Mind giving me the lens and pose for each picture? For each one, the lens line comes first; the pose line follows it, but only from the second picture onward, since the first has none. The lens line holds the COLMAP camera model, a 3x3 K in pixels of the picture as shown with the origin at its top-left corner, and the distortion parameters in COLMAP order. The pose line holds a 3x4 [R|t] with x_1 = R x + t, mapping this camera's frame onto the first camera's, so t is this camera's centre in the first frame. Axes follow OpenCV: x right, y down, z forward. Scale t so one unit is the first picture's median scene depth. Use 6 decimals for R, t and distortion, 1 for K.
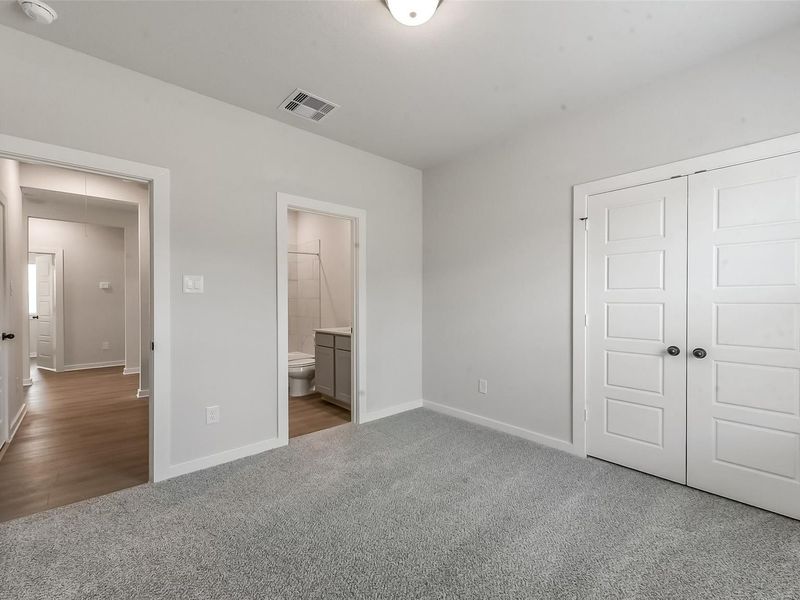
lens RADIAL K [[347.5, 0, 405.2], [0, 347.5, 302.0], [0, 0, 1]] dist [0.014188, -0.000163]
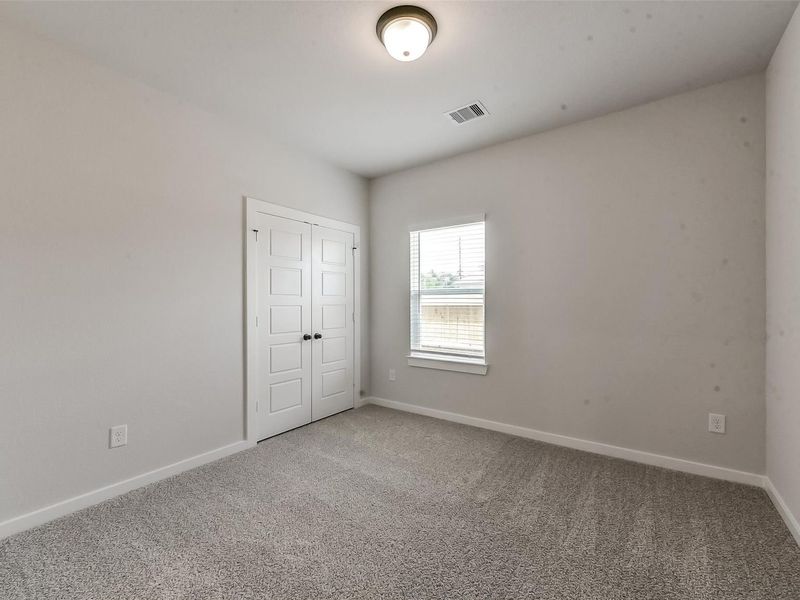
lens RADIAL K [[347.5, 0, 403.9], [0, 347.5, 298.3], [0, 0, 1]] dist [0.014188, -0.000163]
pose [[-0.187469, 0.007816, 0.982240, -0.709982], [0.007142, 0.999953, -0.006594, -0.013444], [-0.982245, 0.005779, -0.187516, 0.787569]]
